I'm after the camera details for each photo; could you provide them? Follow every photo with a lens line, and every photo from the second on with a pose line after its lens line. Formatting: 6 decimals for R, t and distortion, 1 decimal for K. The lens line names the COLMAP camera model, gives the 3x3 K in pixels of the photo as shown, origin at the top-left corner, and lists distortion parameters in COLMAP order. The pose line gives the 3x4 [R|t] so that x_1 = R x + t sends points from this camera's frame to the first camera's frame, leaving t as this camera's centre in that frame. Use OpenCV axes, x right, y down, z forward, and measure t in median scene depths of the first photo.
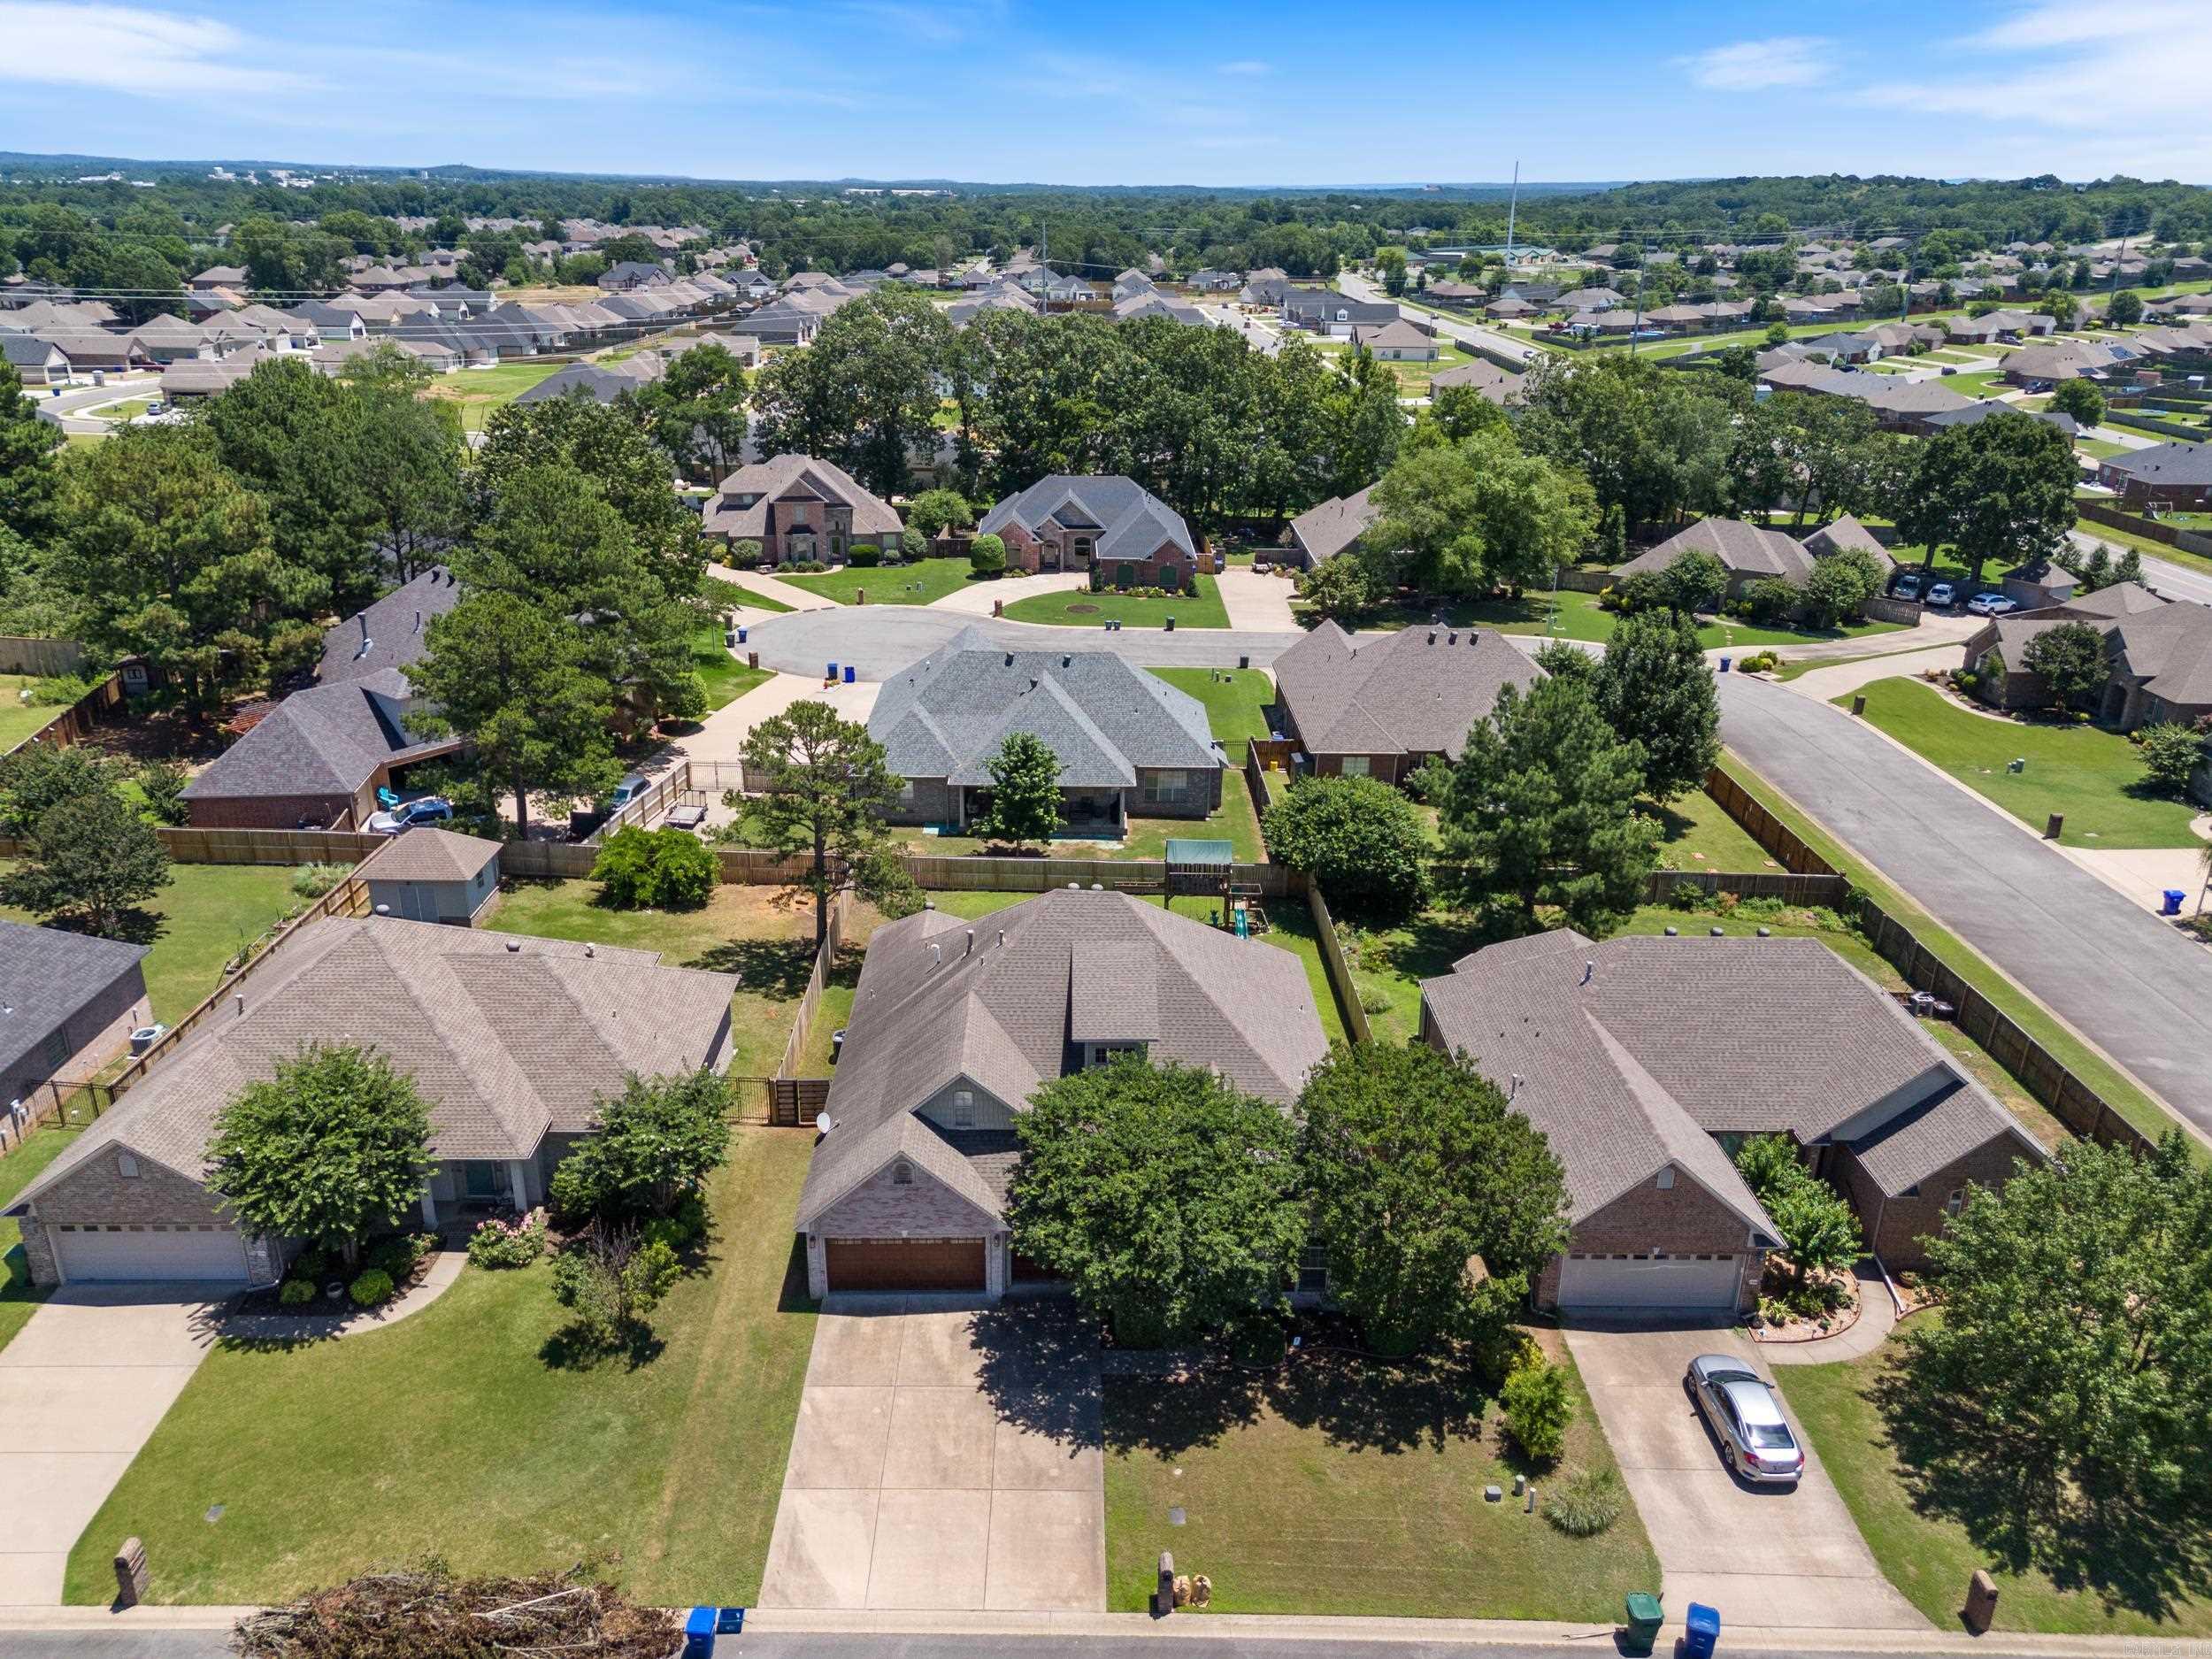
lens RADIAL K [[1593.9, 0, 1108.9], [0, 1593.9, 896.3], [0, 0, 1]] dist [0.088736, -0.087745]
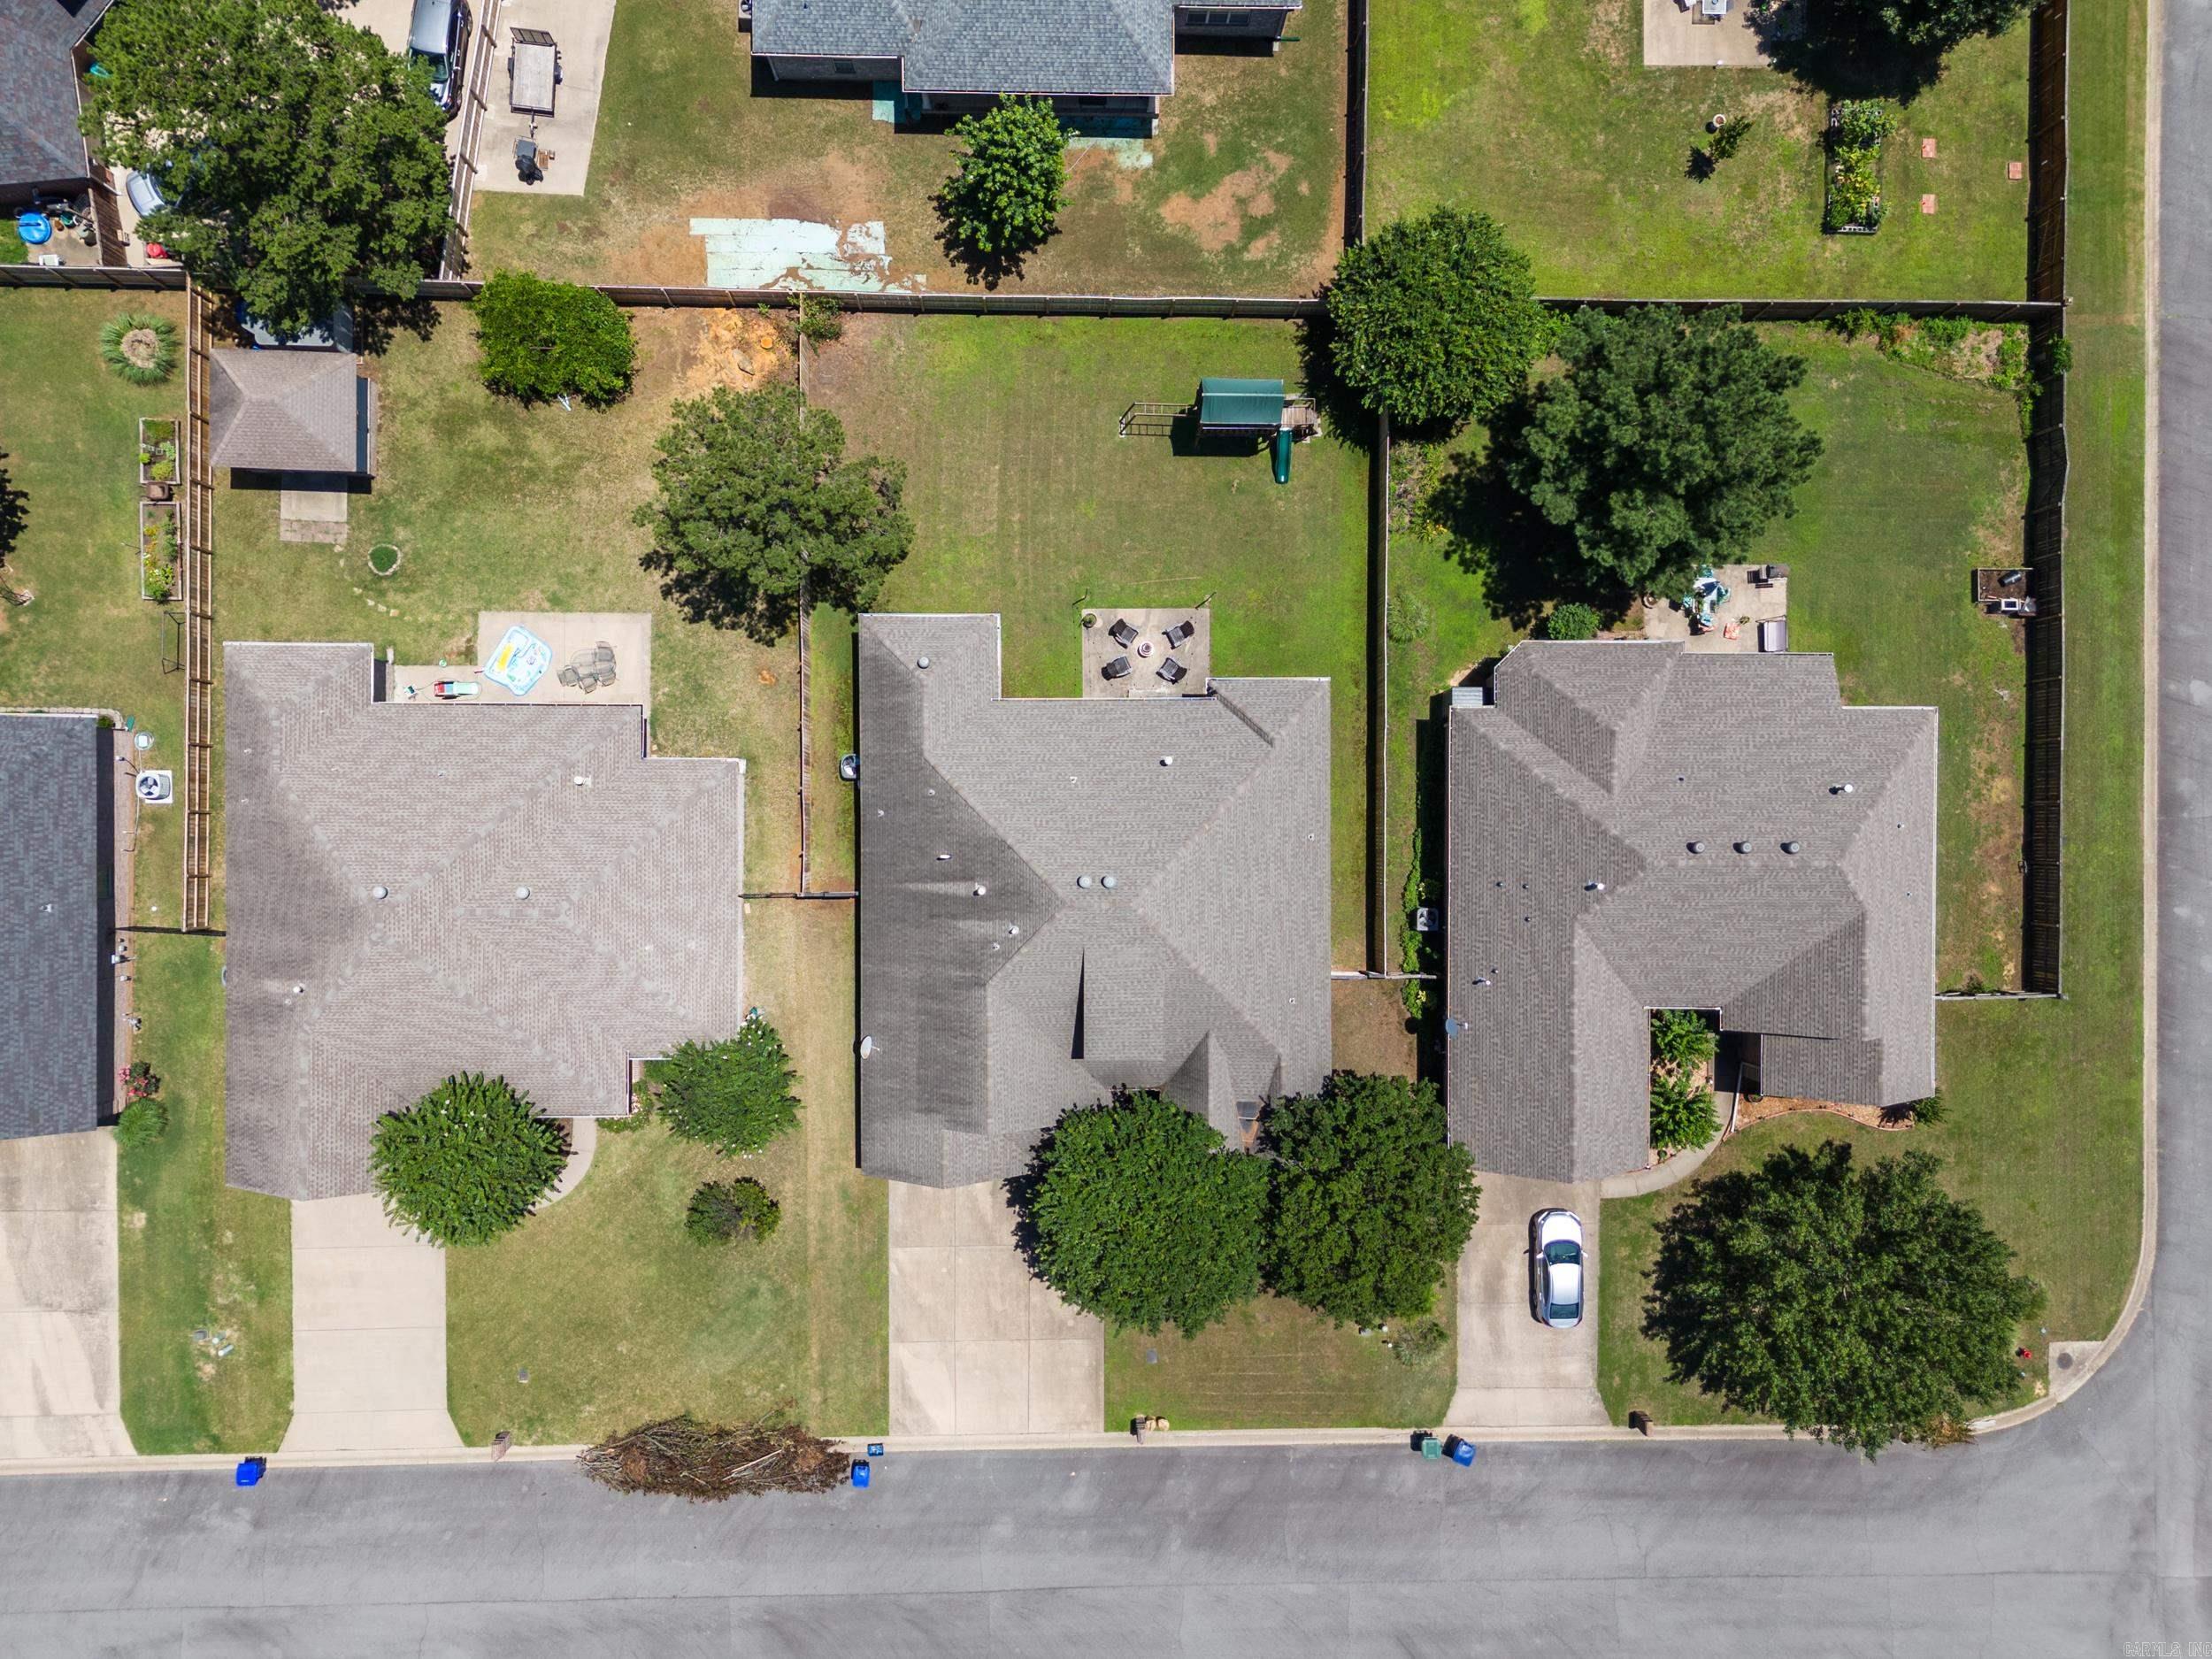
lens RADIAL K [[1593.9, 0, 1108.9], [0, 1593.9, 896.3], [0, 0, 1]] dist [0.088736, -0.087745]
pose [[0.999685, 0.020433, 0.014568, -0.014968], [-0.021478, 0.396448, 0.917806, -0.610709], [0.012978, -0.917830, 0.396762, 0.412685]]
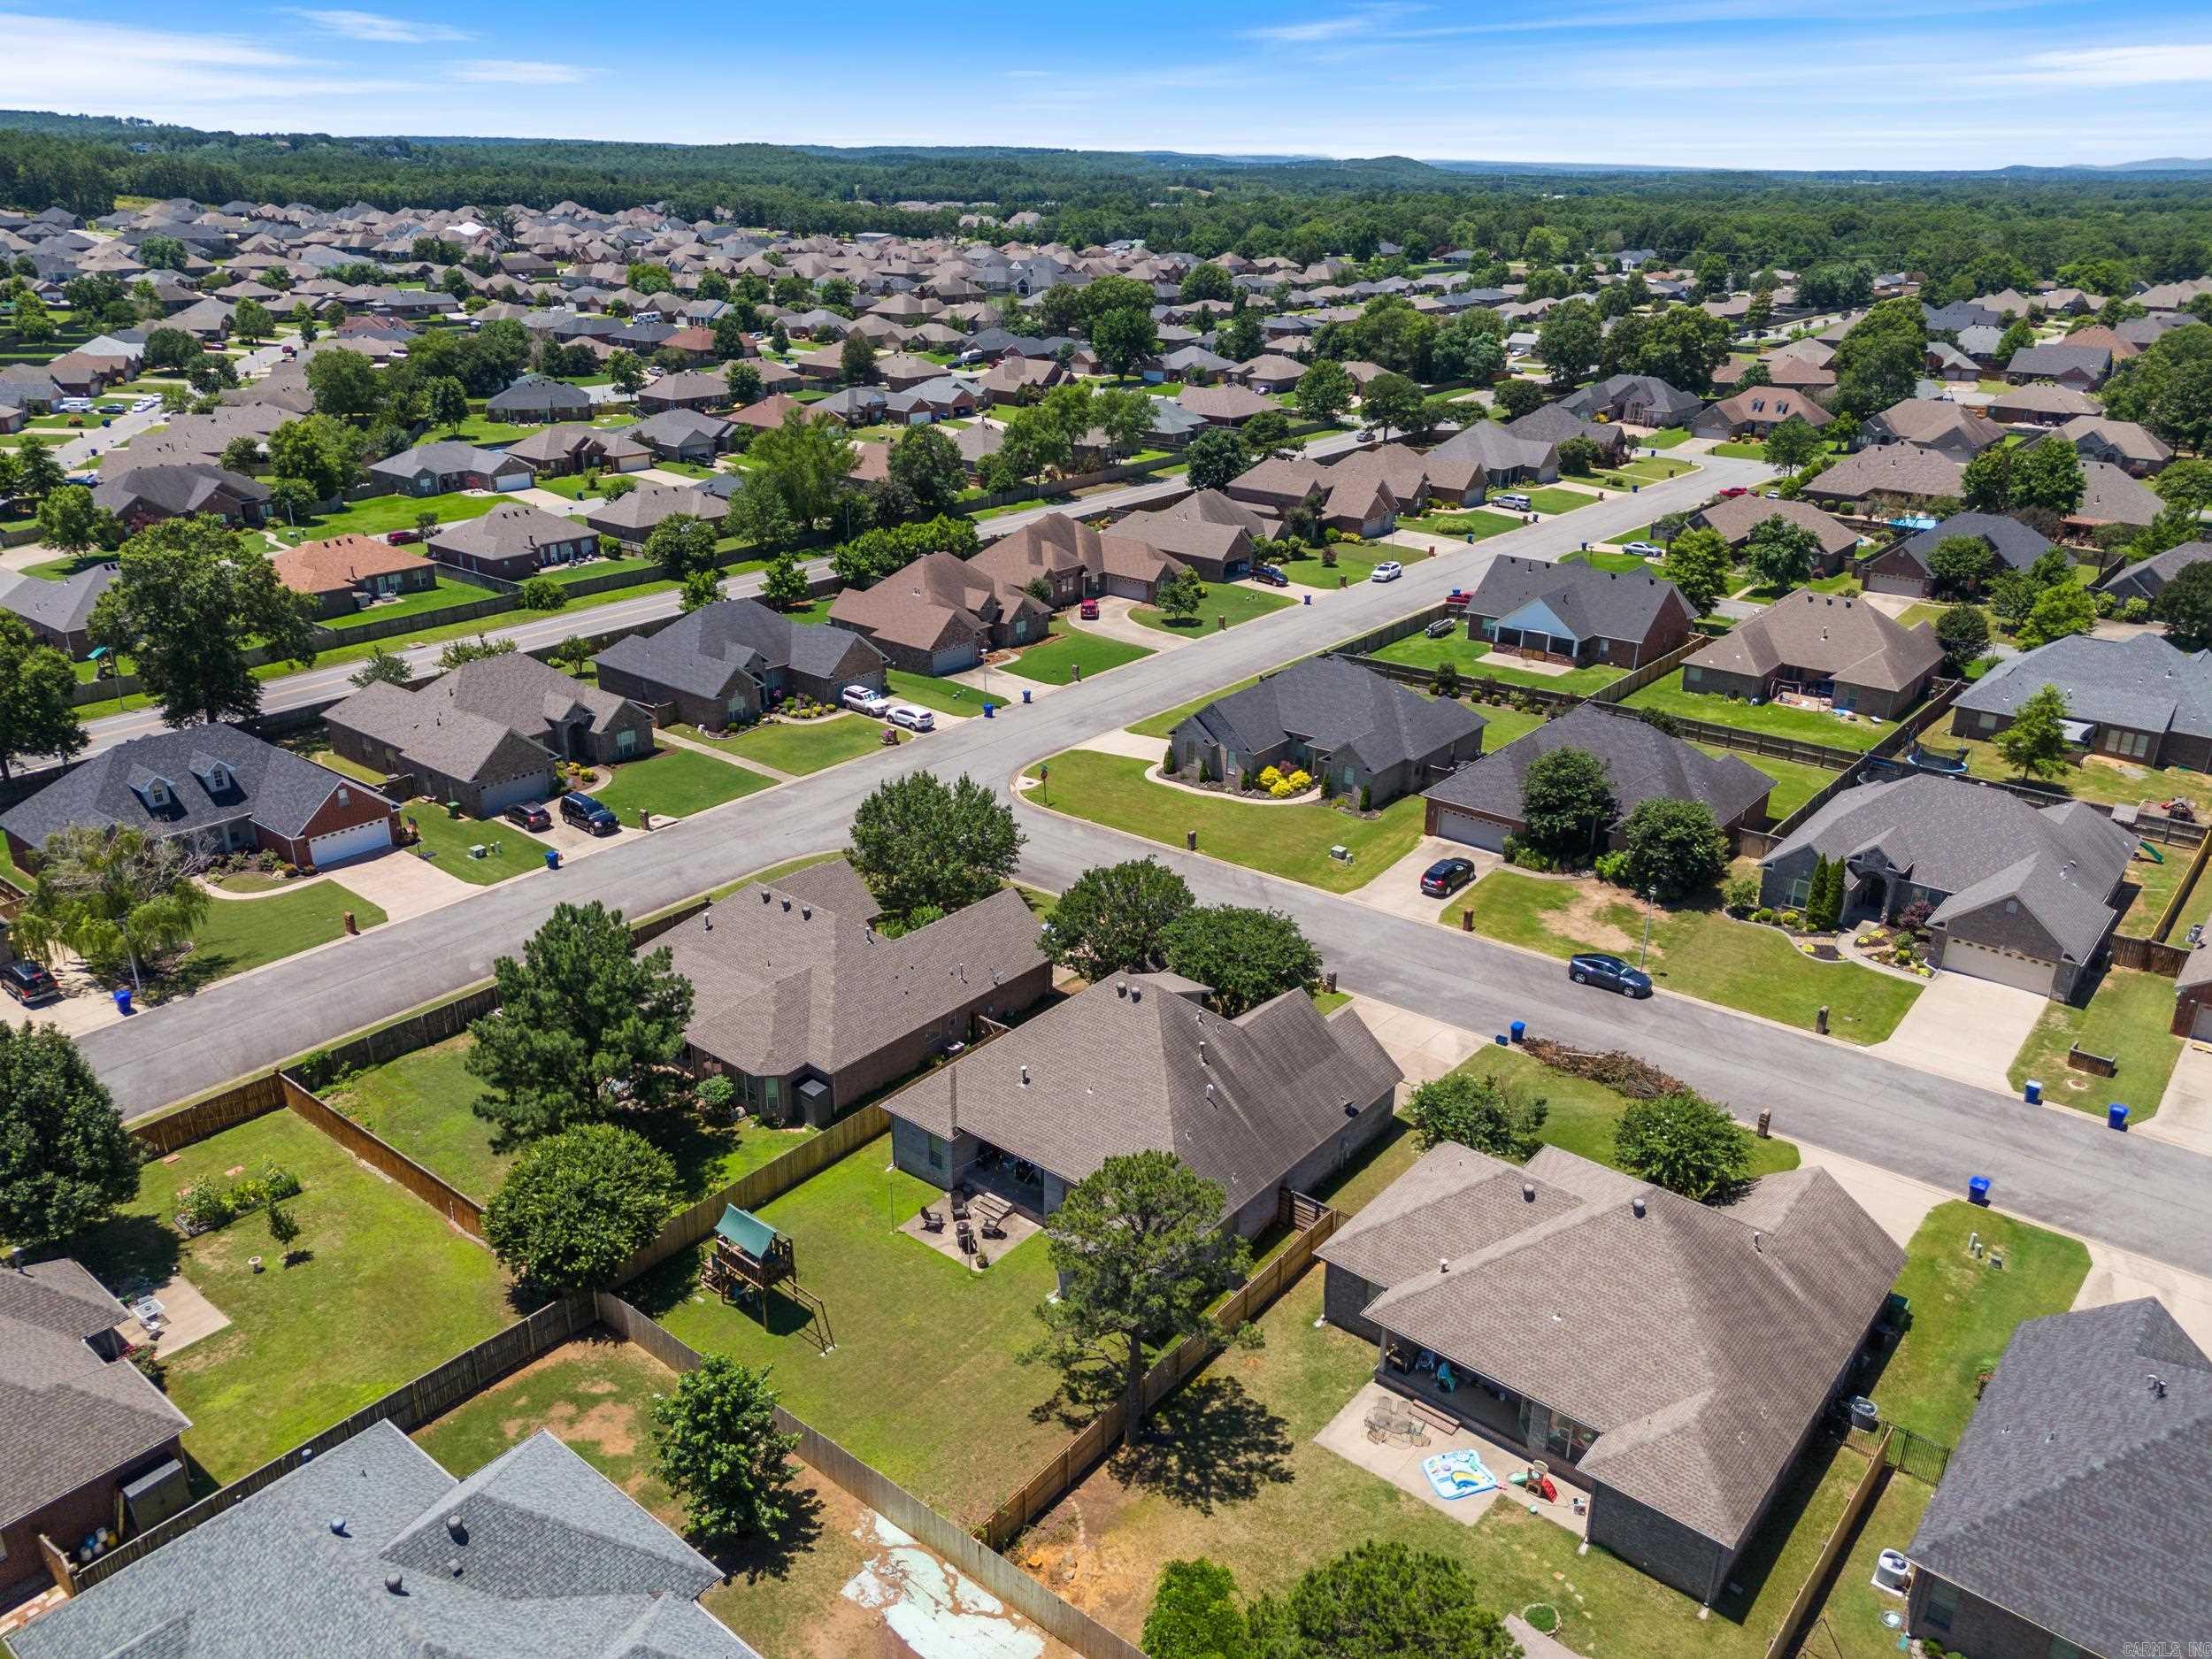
lens RADIAL K [[1593.9, 0, 1108.9], [0, 1593.9, 896.3], [0, 0, 1]] dist [0.088736, -0.087745]
pose [[-0.760325, -0.286783, 0.582804, -0.520842], [0.246541, 0.702692, 0.667414, -0.648257], [-0.600935, 0.651137, -0.463571, 1.084536]]
